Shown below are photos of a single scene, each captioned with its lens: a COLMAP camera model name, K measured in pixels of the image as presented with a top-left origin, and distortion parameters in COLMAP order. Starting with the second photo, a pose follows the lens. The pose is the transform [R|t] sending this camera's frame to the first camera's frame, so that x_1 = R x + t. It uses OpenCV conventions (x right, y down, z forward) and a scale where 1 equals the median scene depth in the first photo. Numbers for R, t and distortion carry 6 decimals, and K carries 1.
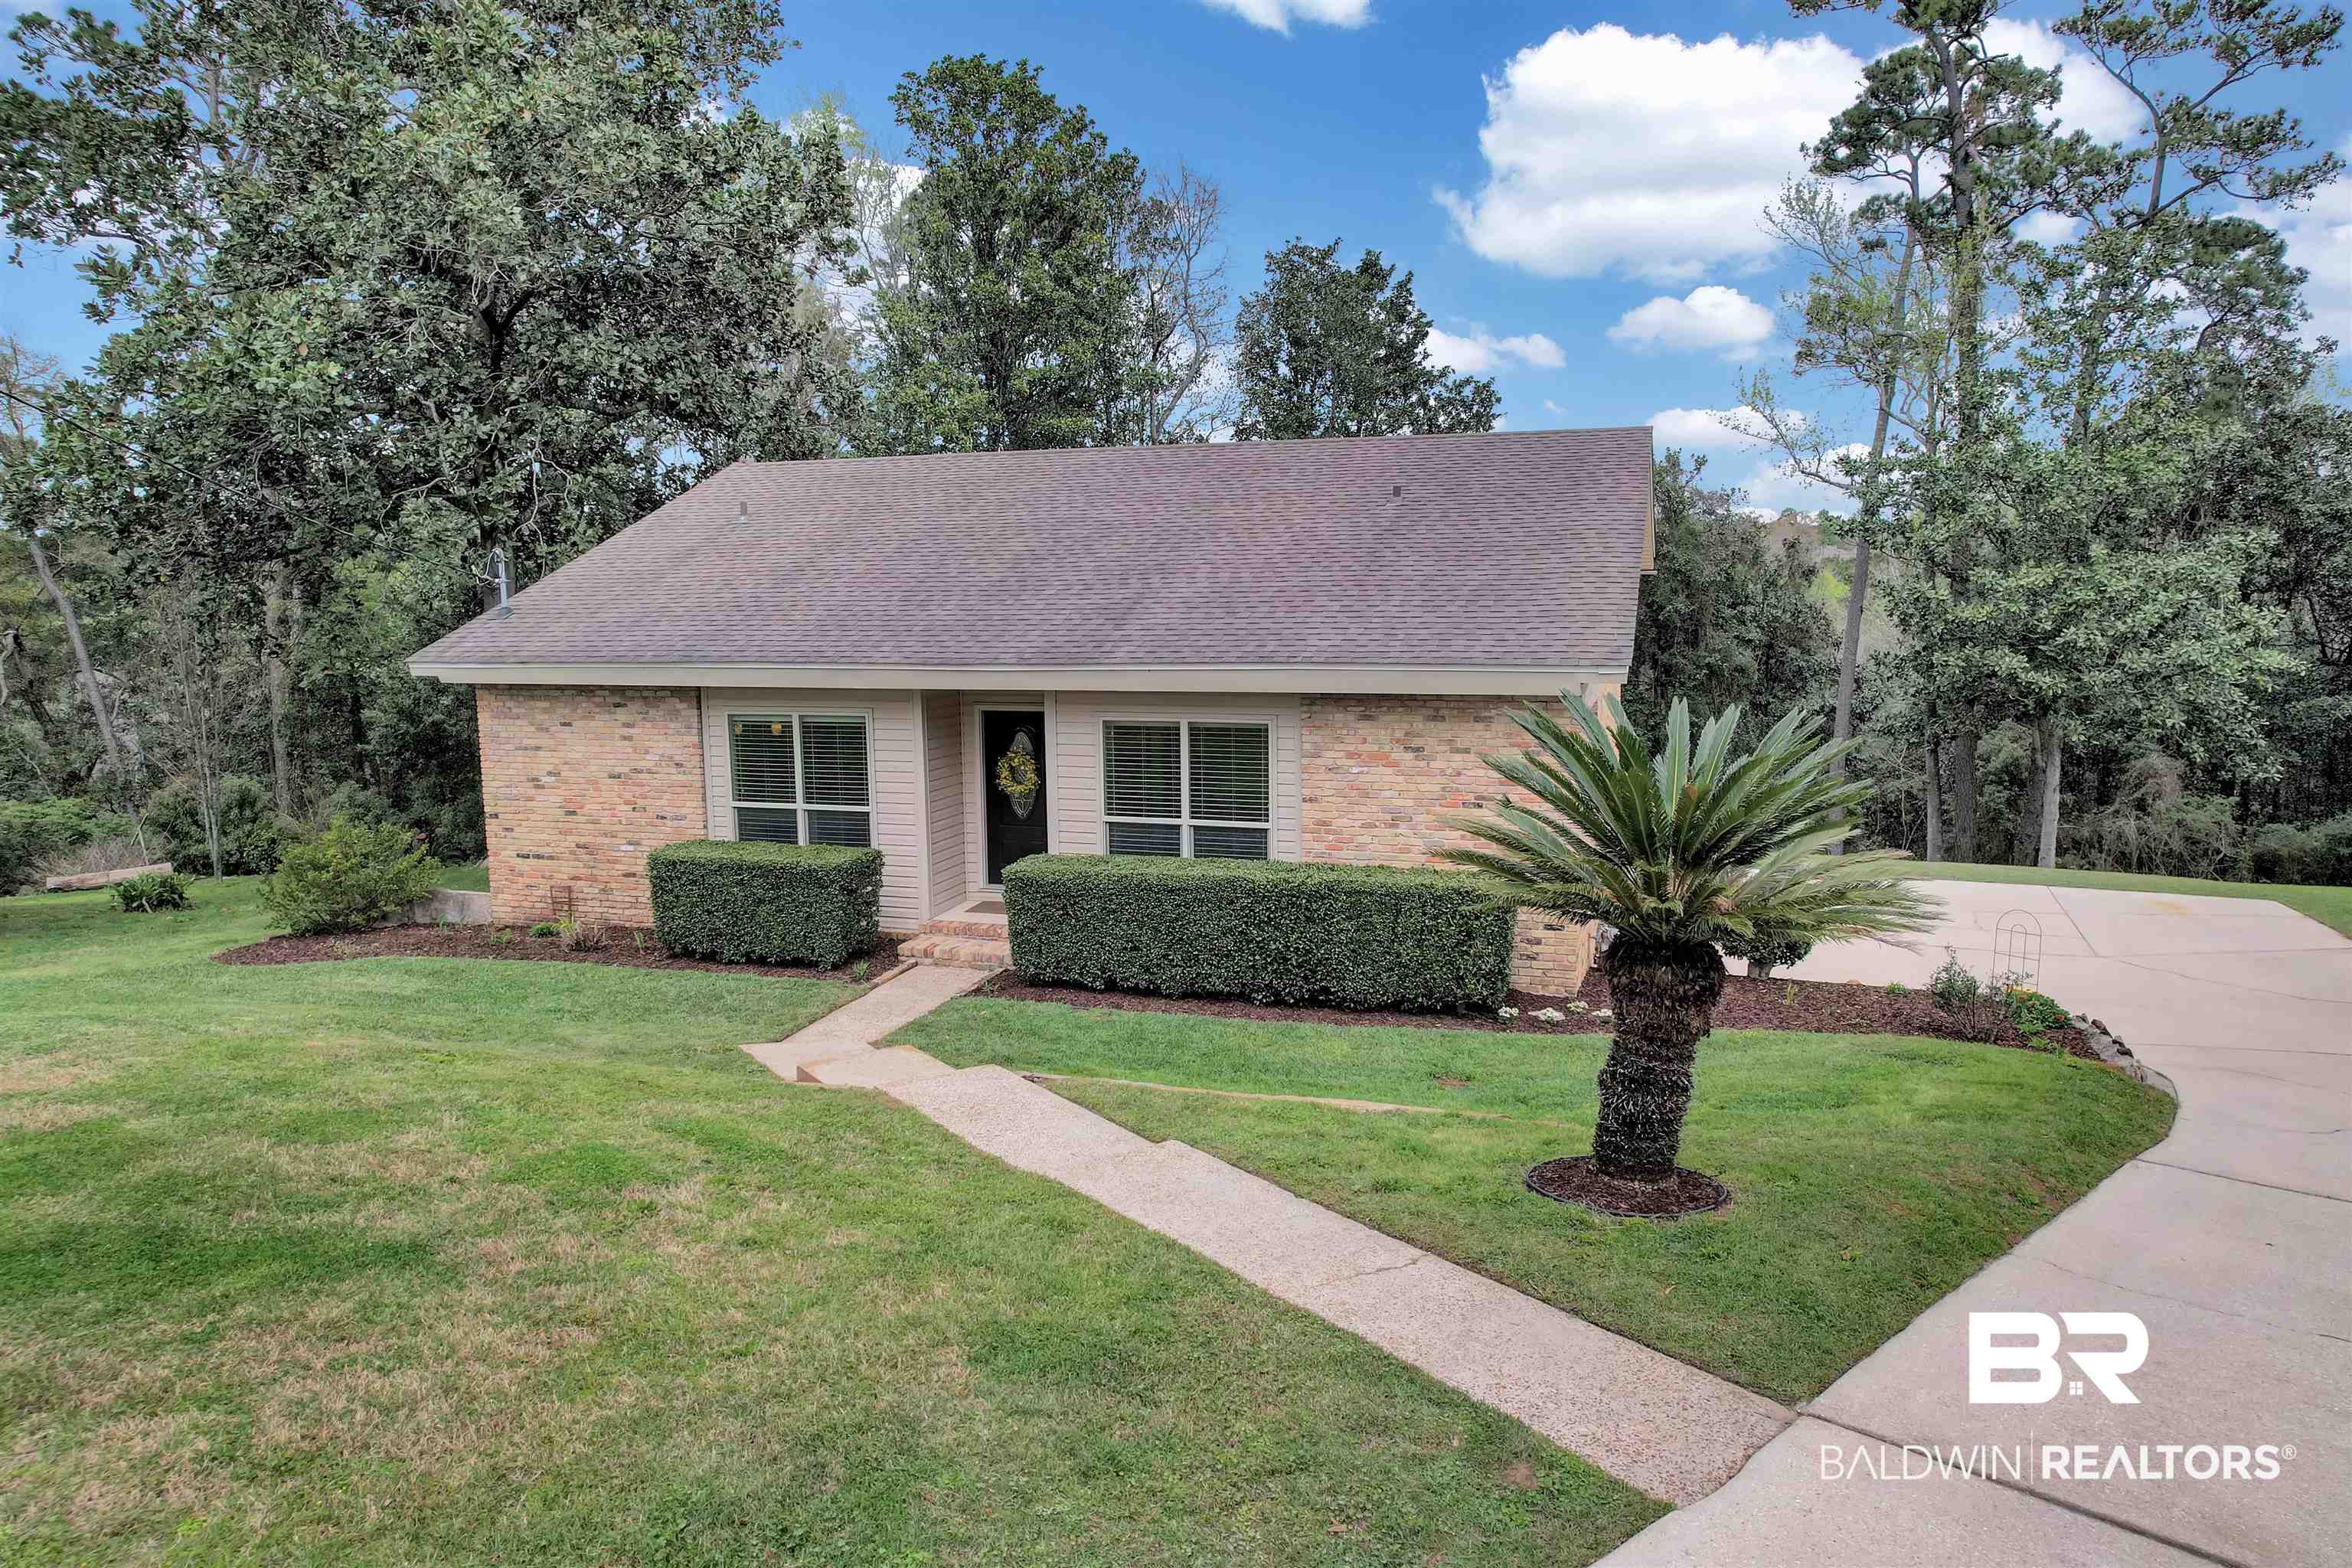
lens RADIAL K [[1518.7, 0, 1176.0], [0, 1518.7, 778.3], [0, 0, 1]] dist [-0.061251, 0.049636]
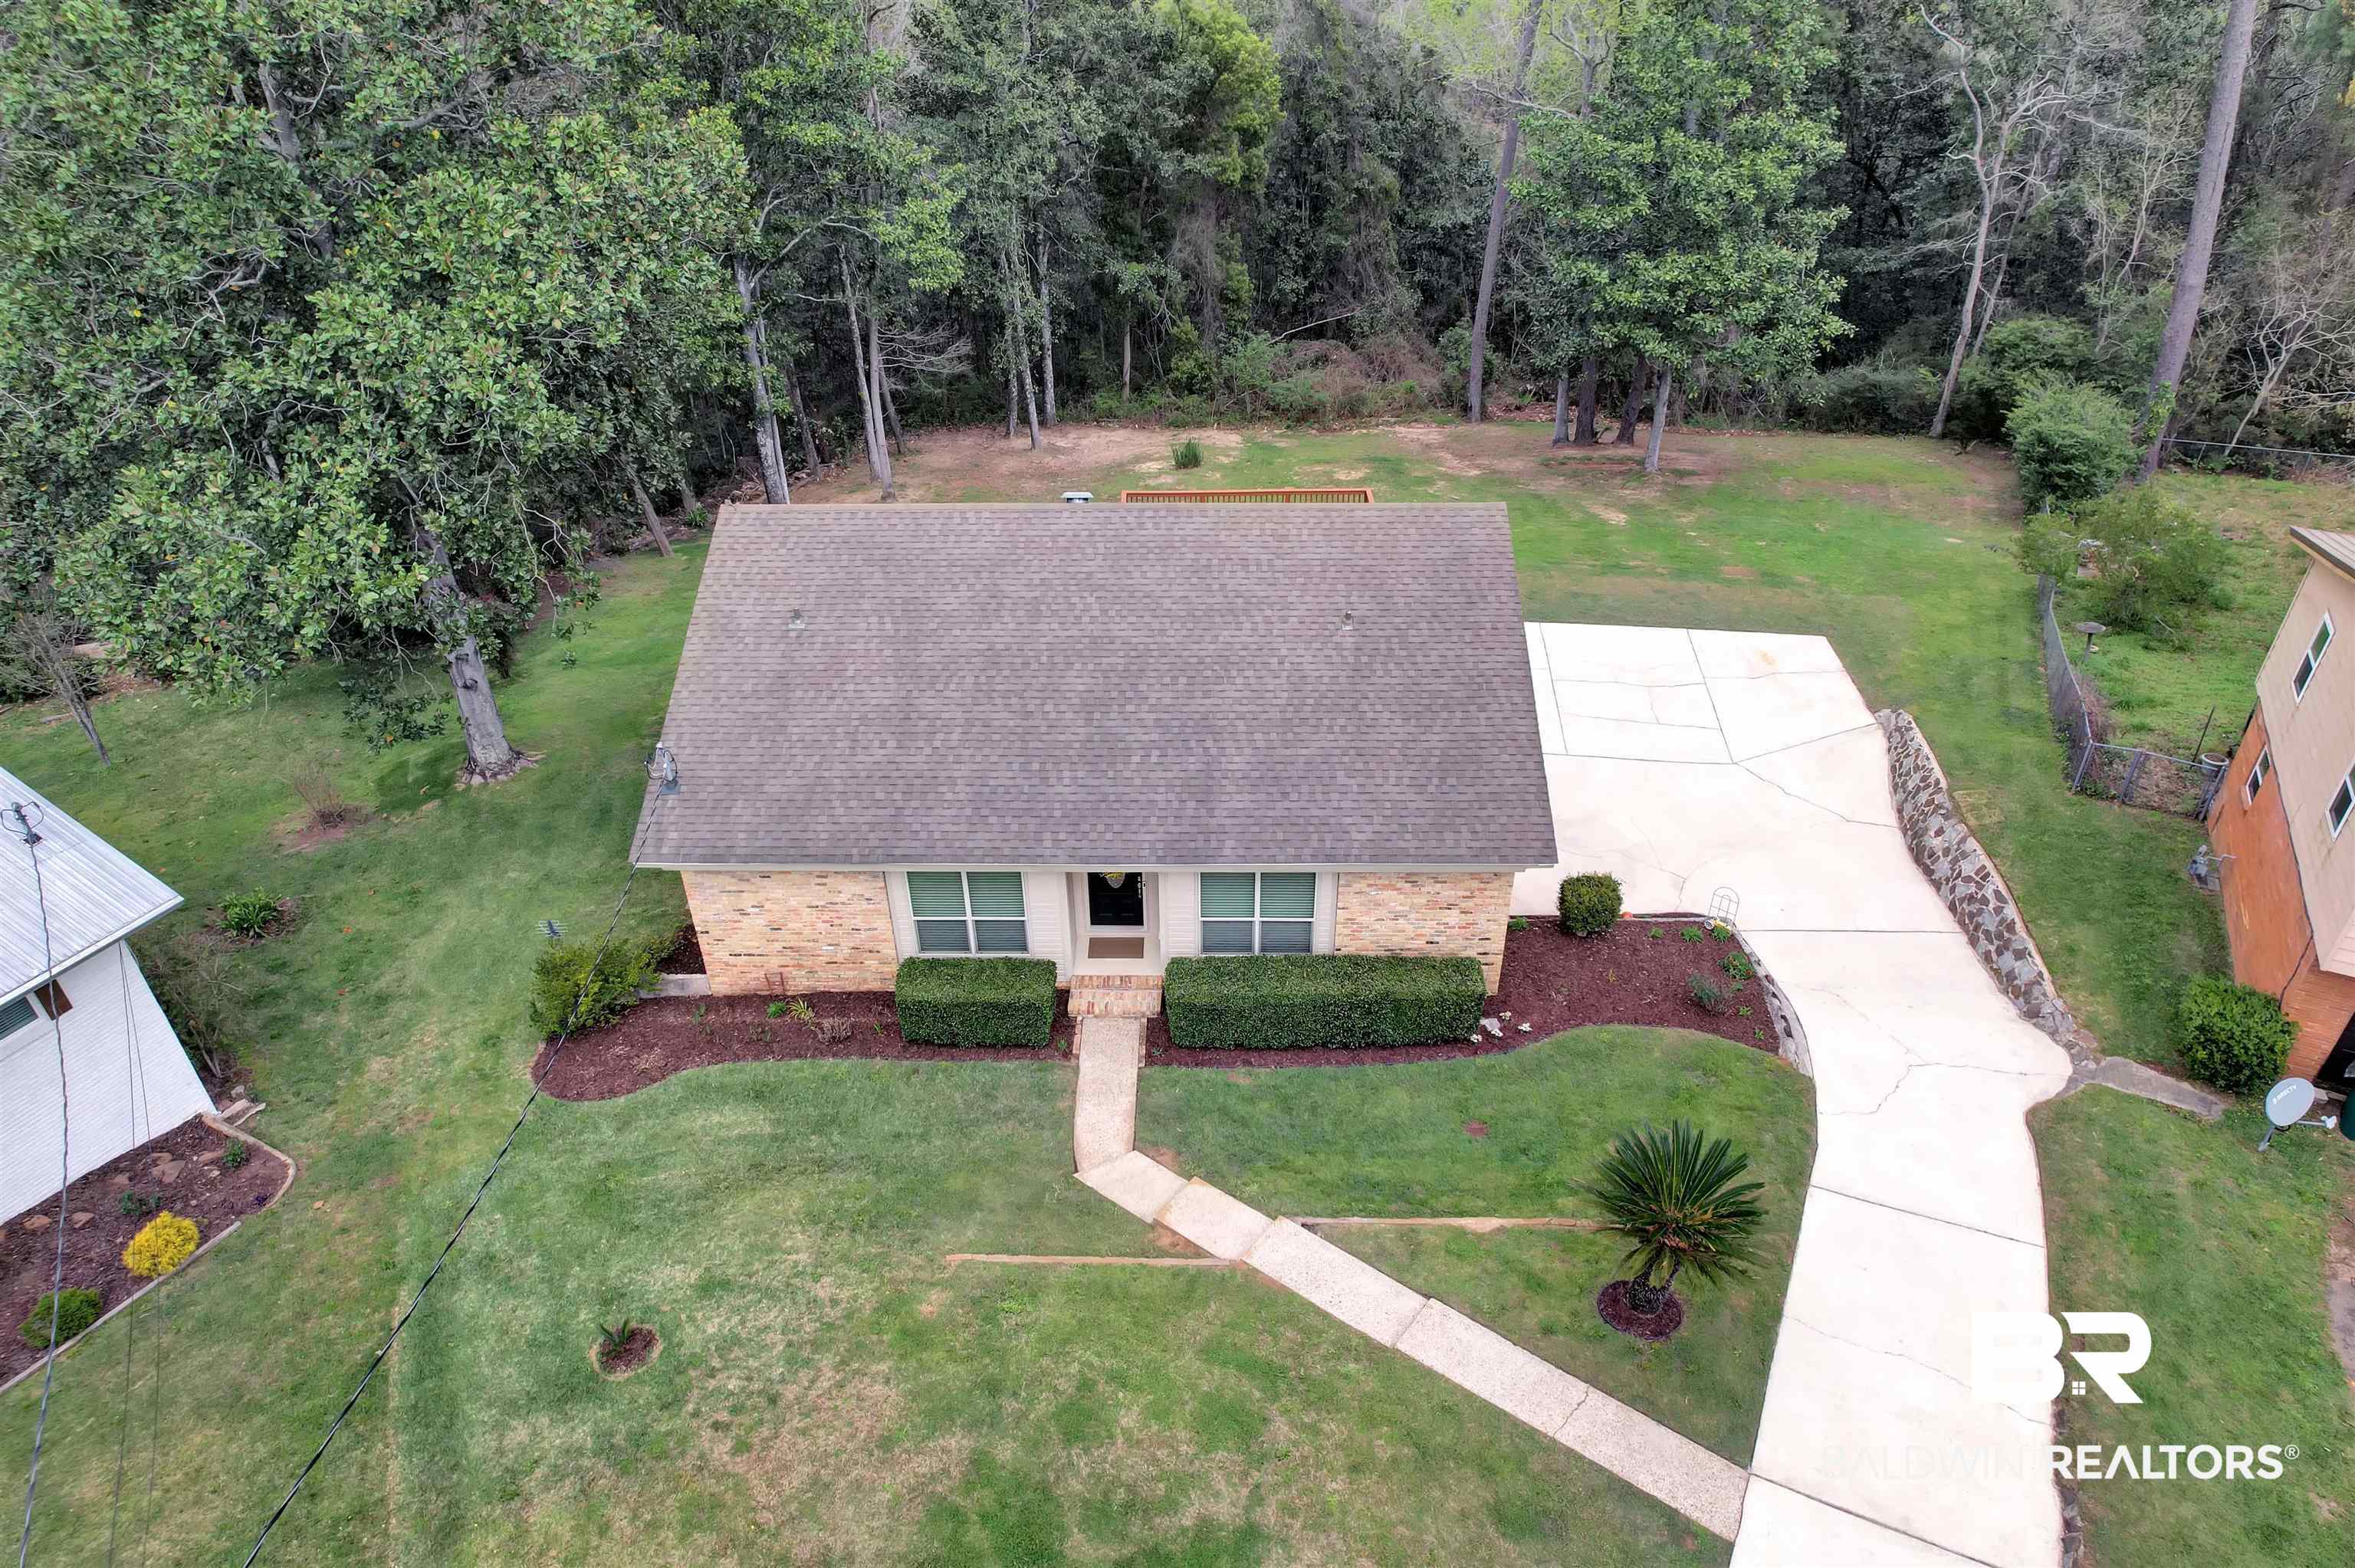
lens RADIAL K [[1520.4, 0, 1181.1], [0, 1520.4, 803.4], [0, 0, 1]] dist [-0.061251, 0.049636]
pose [[0.954205, -0.168350, 0.247287, -0.392886], [0.036617, 0.886135, 0.461978, -0.723589], [-0.296904, -0.431767, 0.851719, -0.218240]]
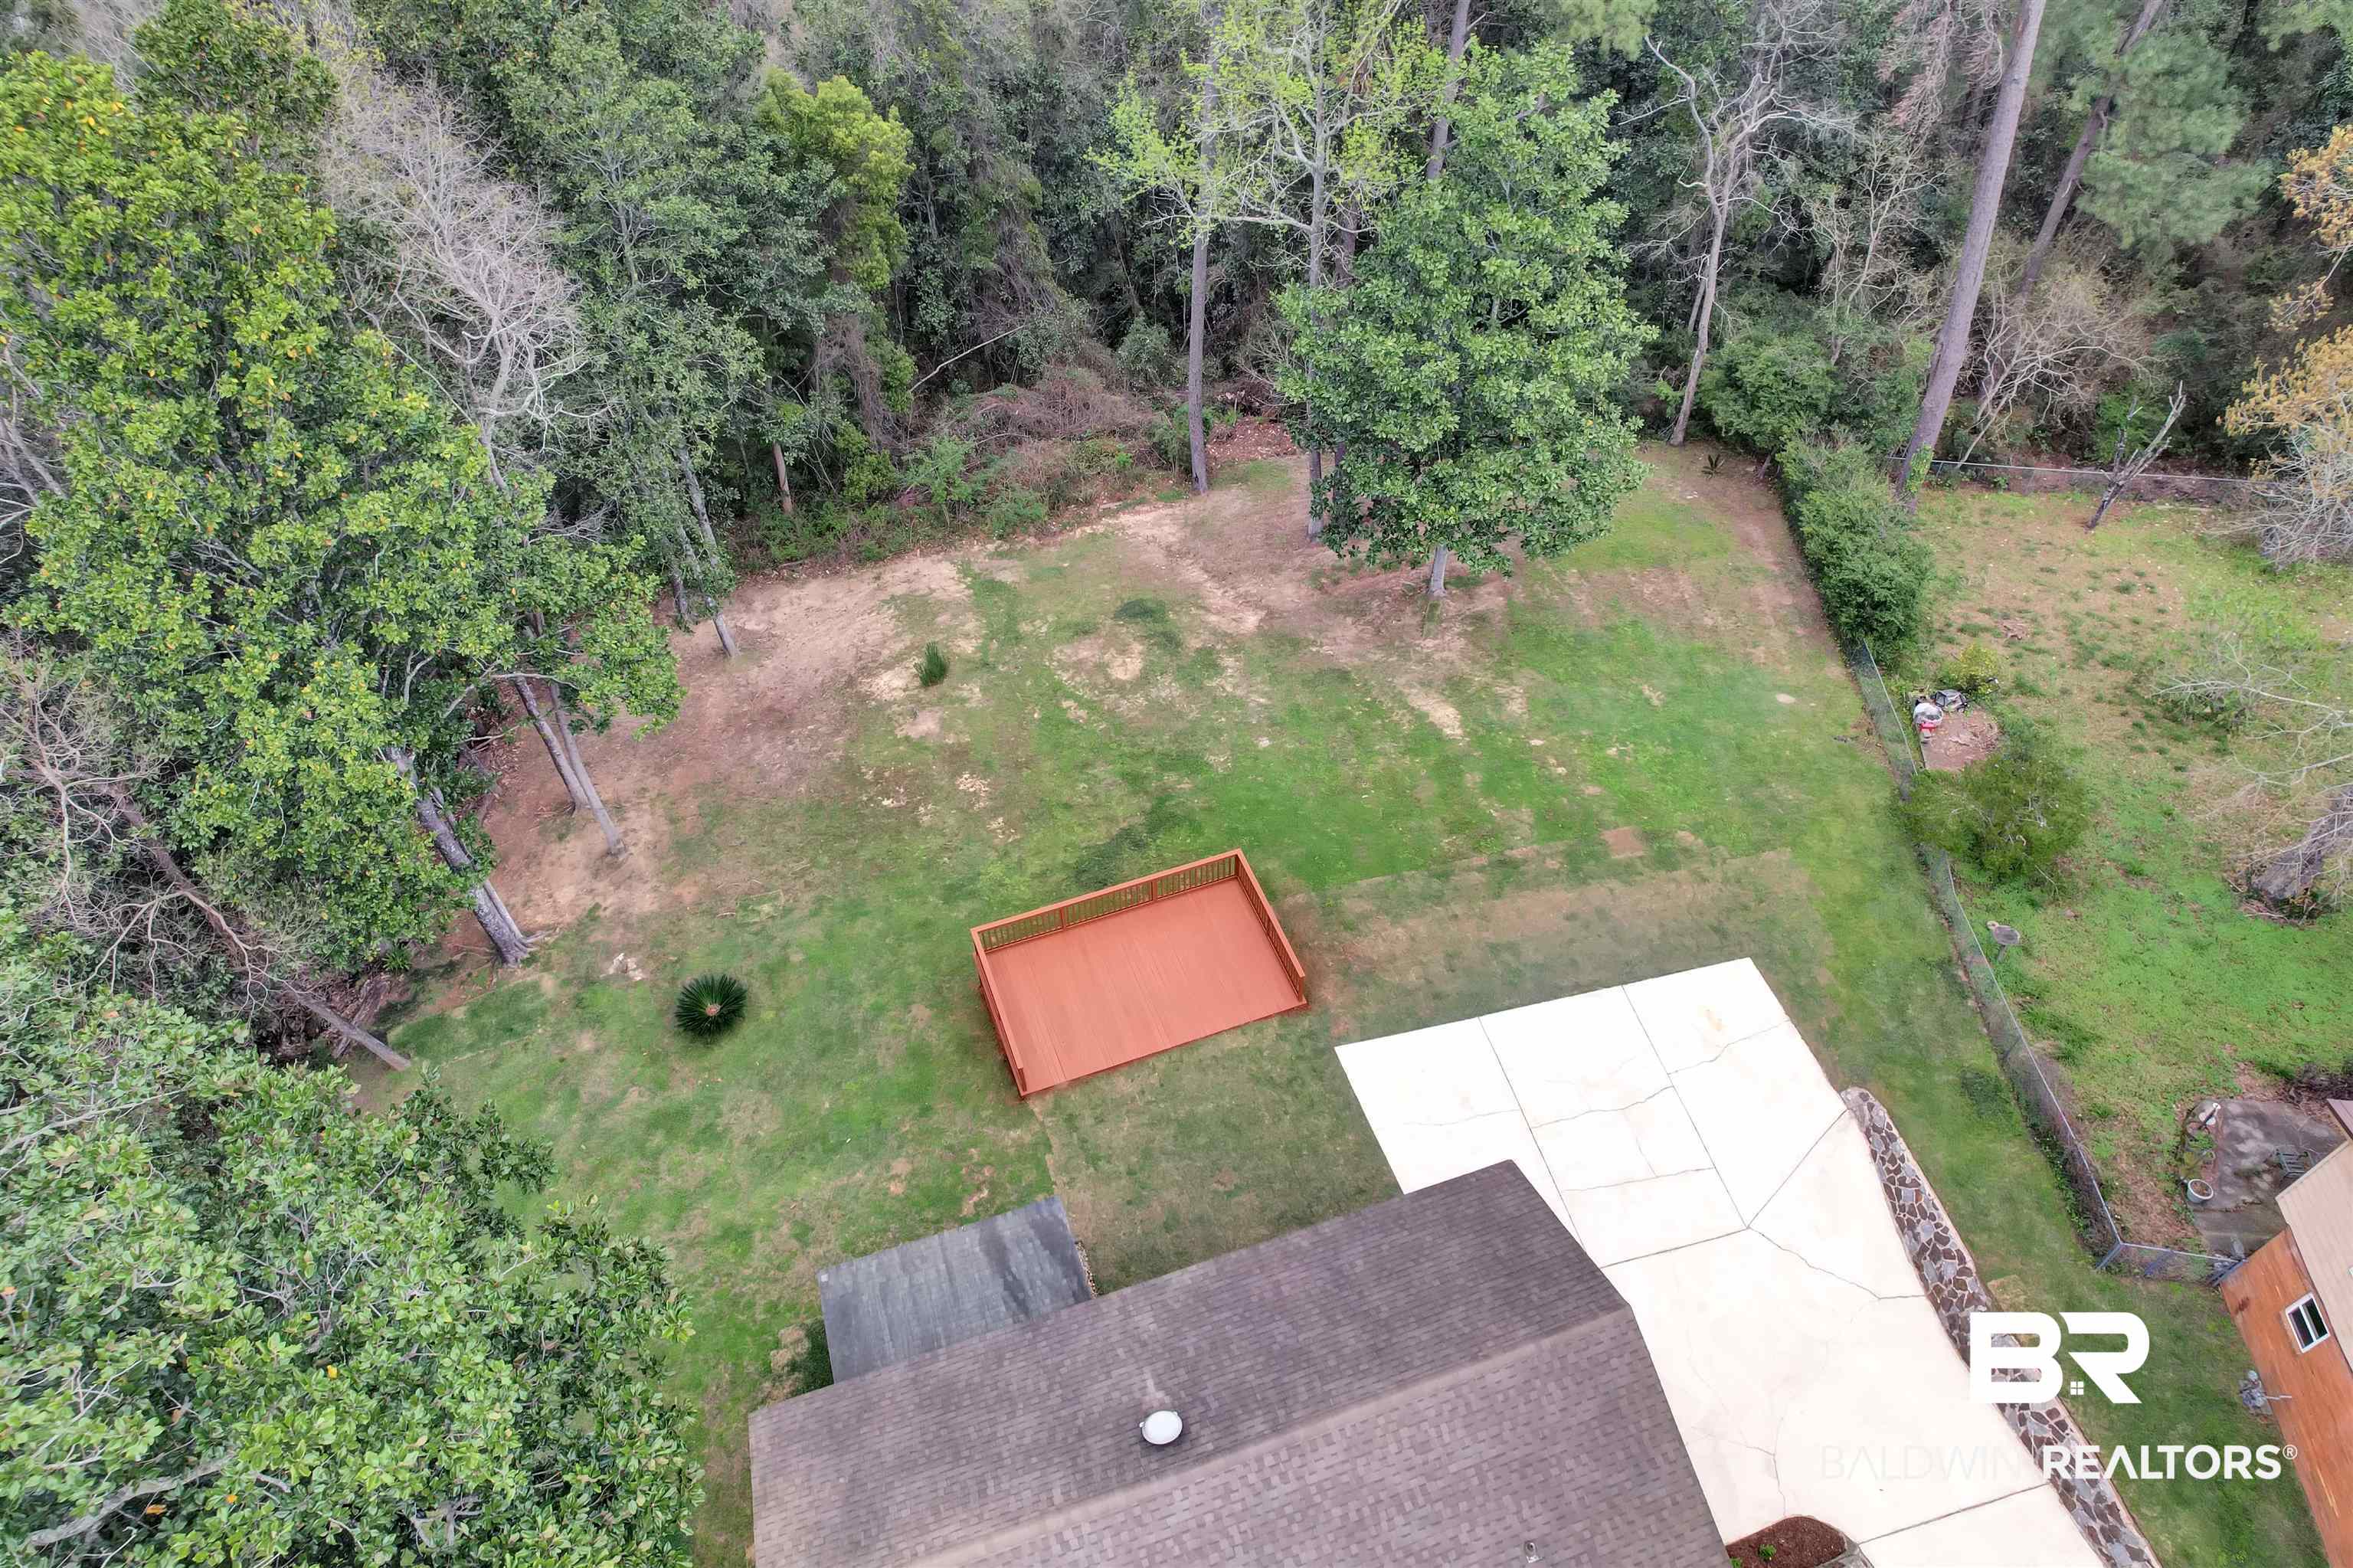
lens RADIAL K [[1519.4, 0, 1181.1], [0, 1519.4, 787.2], [0, 0, 1]] dist [-0.061251, 0.049636]
pose [[0.793714, -0.457338, 0.401073, -0.308941], [0.083794, 0.735262, 0.672583, -1.606087], [-0.602492, -0.500231, 0.621910, 0.772161]]
